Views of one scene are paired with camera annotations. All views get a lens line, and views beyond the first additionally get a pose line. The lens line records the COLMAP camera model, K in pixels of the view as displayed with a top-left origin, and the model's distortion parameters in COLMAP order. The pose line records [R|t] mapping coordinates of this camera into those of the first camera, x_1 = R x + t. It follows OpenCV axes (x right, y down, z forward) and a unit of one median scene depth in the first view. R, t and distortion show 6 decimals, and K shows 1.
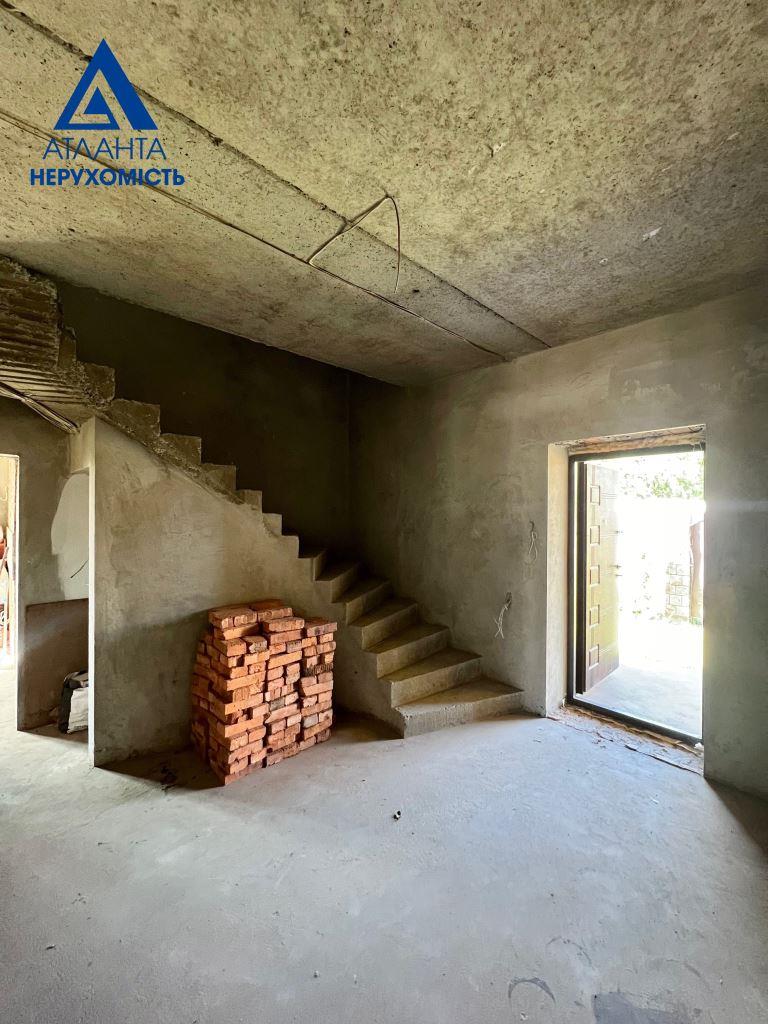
lens RADIAL K [[409.6, 0, 375.9], [0, 409.6, 514.4], [0, 0, 1]] dist [-0.004134, 0.001062]
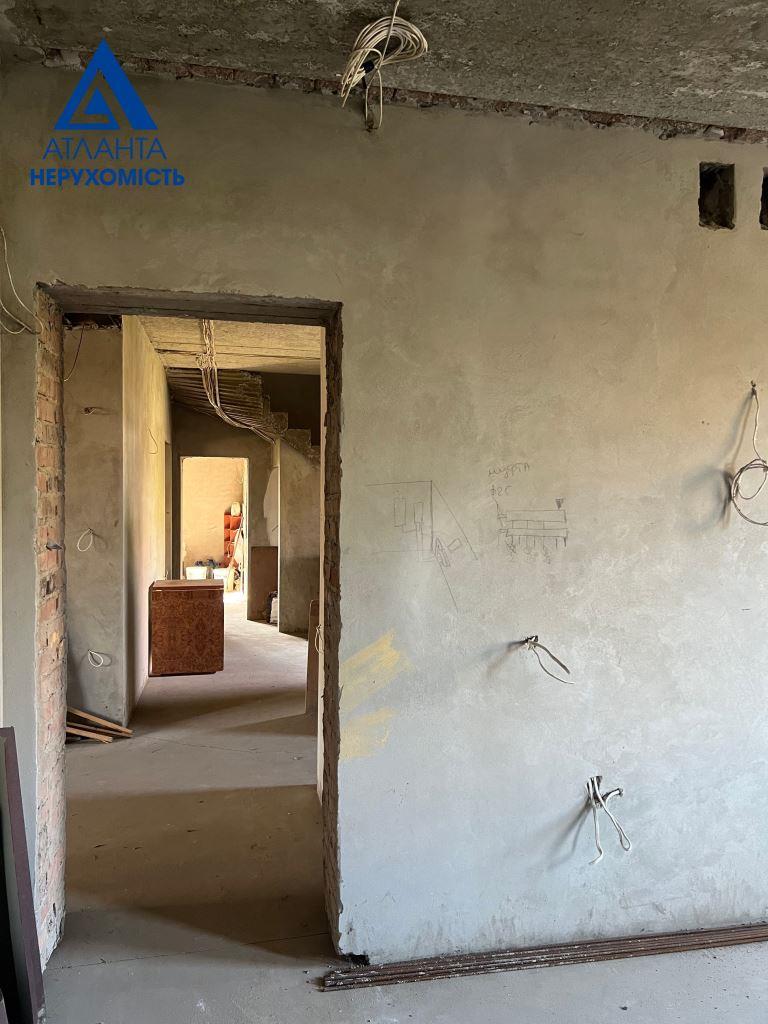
lens RADIAL K [[795.2, 0, 389.7], [0, 795.2, 519.4], [0, 0, 1]] dist [0.025486, -0.009772]
pose [[0.851772, 0.023129, -0.523402, 1.494238], [-0.007603, 0.999466, 0.031794, 0.002023], [0.523858, -0.023102, 0.851493, -1.658207]]
